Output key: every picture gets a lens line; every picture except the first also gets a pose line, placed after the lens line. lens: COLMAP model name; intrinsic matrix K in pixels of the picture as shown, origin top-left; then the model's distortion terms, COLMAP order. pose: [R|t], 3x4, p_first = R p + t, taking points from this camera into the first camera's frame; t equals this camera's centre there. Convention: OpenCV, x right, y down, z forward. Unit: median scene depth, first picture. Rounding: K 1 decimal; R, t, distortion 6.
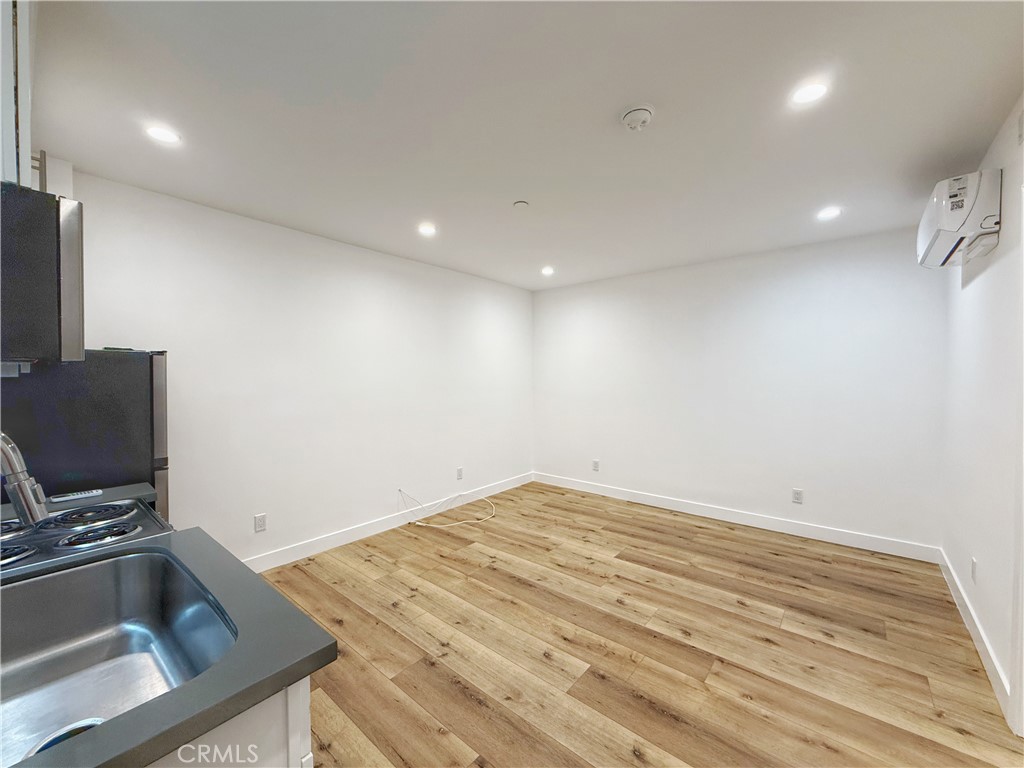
lens RADIAL K [[408.2, 0, 511.2], [0, 408.2, 388.7], [0, 0, 1]] dist [-0.001941, -0.000024]
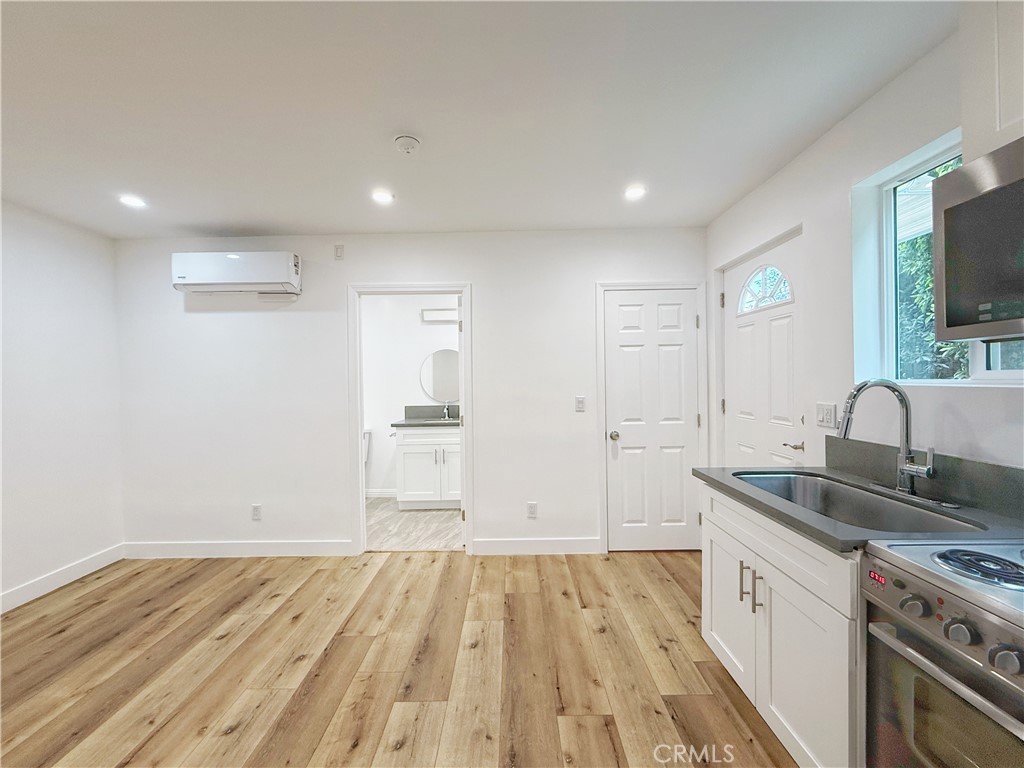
lens RADIAL K [[408.2, 0, 511.3], [0, 408.2, 383.7], [0, 0, 1]] dist [-0.001941, -0.000024]
pose [[-0.643731, 0.007446, 0.765215, -0.462277], [0.039594, 0.998937, 0.023588, -0.012749], [-0.764226, 0.045482, -0.643342, 0.964364]]
